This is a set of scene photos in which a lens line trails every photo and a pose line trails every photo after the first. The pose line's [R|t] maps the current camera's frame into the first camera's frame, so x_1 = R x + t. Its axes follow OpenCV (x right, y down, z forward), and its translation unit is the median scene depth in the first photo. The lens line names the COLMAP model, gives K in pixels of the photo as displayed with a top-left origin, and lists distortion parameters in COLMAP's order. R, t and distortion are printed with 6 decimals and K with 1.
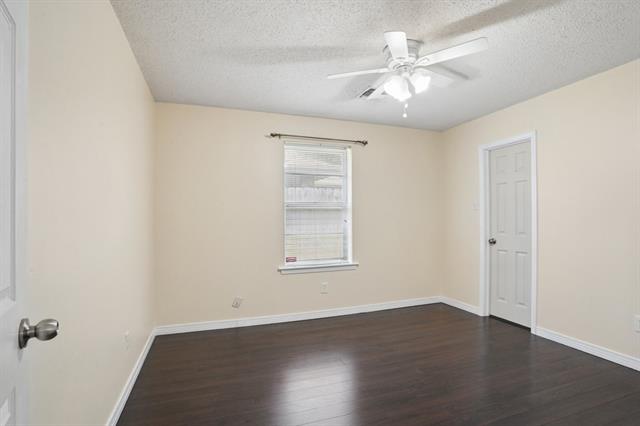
lens RADIAL K [[312.1, 0, 320.8], [0, 312.1, 211.8], [0, 0, 1]] dist [0.000788, 0.000344]
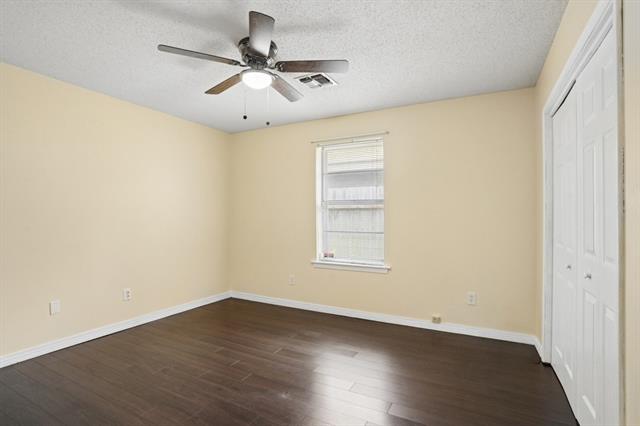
lens RADIAL K [[312.1, 0, 323.8], [0, 312.1, 216.0], [0, 0, 1]] dist [0.000788, 0.000344]
pose [[0.694653, 0.003573, -0.719336, 0.648466], [0.002752, 0.999967, 0.007624, 0.011246], [0.719340, -0.007275, 0.694620, 0.253756]]
